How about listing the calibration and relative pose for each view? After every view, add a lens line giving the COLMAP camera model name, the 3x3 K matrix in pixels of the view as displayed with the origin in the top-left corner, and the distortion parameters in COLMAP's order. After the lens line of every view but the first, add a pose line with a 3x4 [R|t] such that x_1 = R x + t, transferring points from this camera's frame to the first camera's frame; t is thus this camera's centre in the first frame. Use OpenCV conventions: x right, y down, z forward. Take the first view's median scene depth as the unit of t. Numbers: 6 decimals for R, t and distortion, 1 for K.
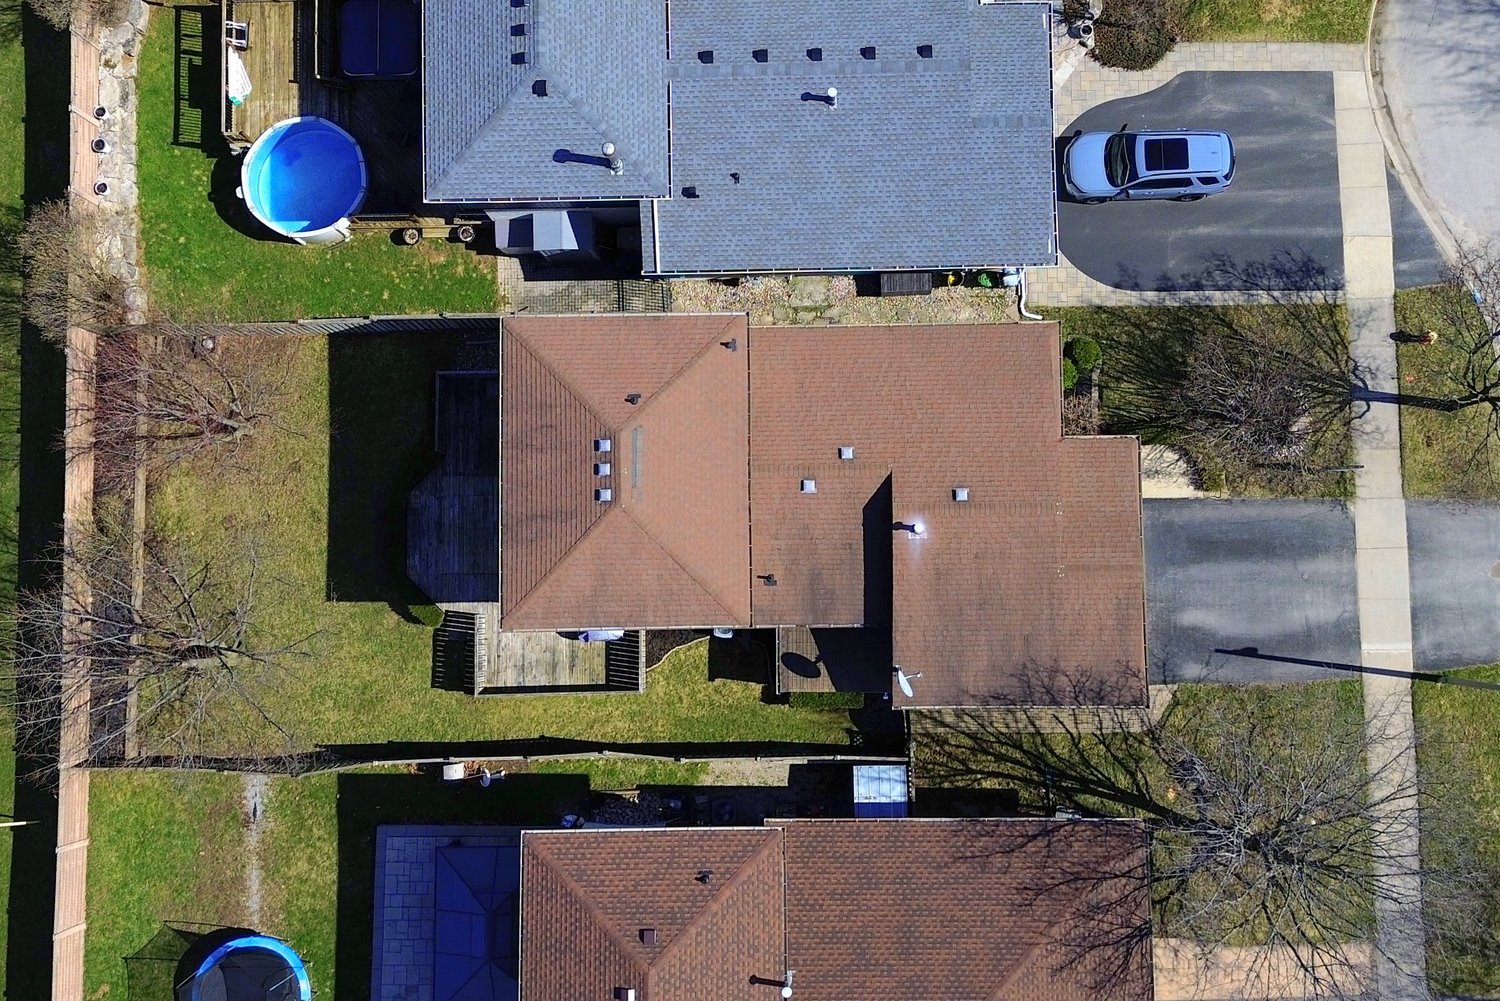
lens RADIAL K [[1683.6, 0, 817.3], [0, 1683.6, 426.5], [0, 0, 1]] dist [0.145216, -0.446043]
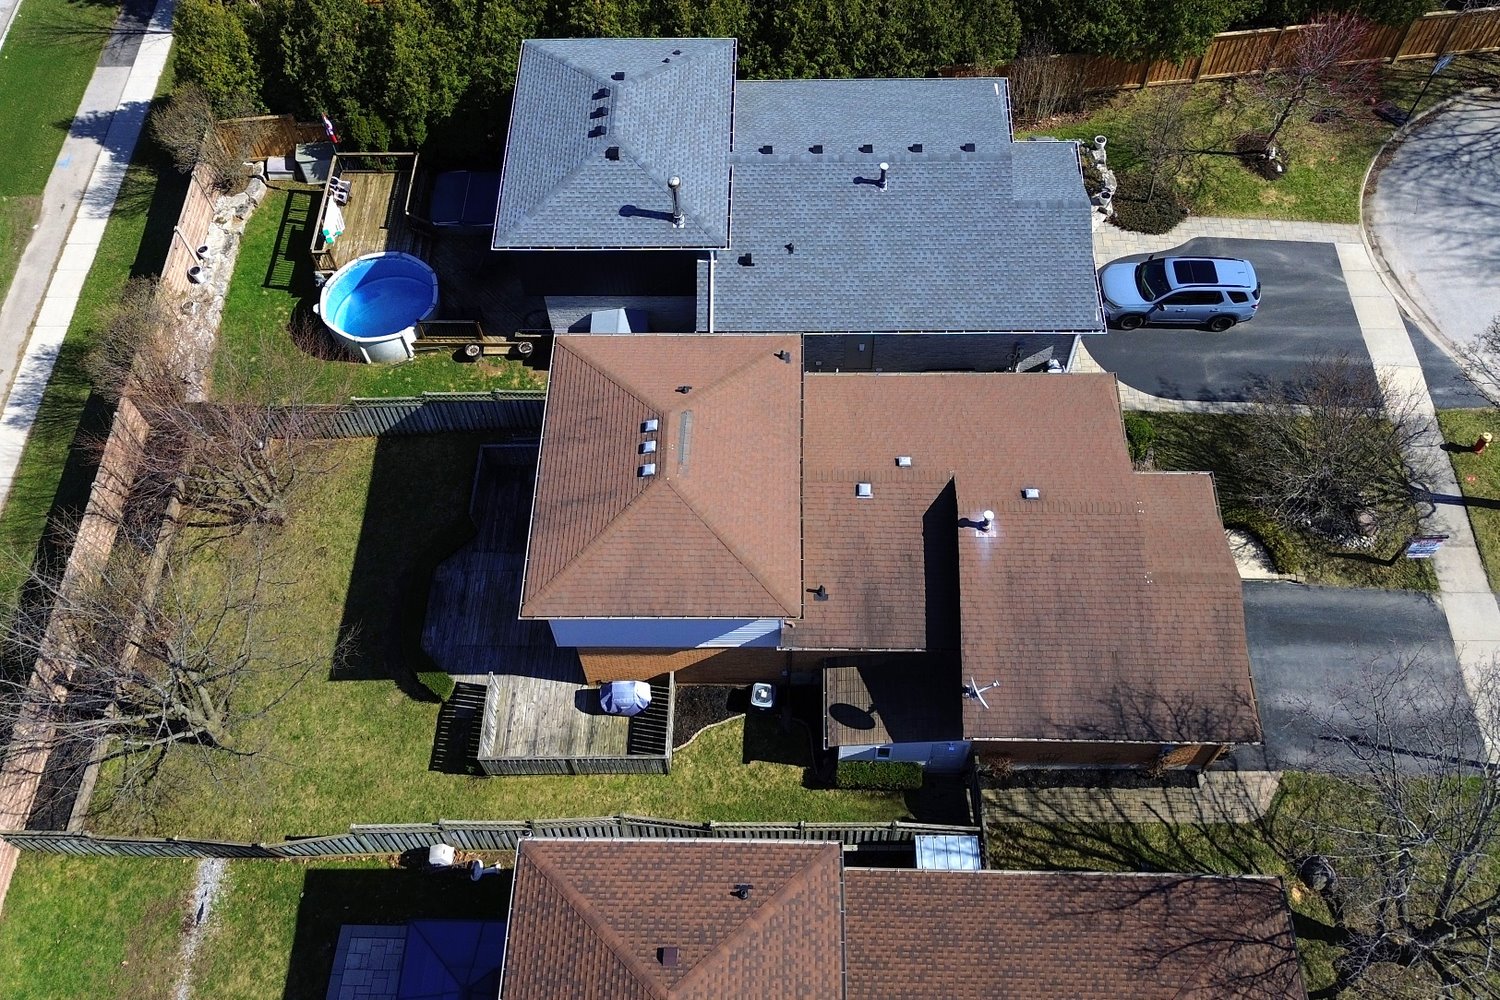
lens RADIAL K [[1340.8, 0, 773.6], [0, 1340.8, 435.5], [0, 0, 1]] dist [0.068359, -0.109138]
pose [[0.999654, 0.019931, -0.017165, -0.040027], [-0.025605, 0.886688, -0.461659, 0.324609], [0.006018, 0.461939, 0.886891, 0.302260]]
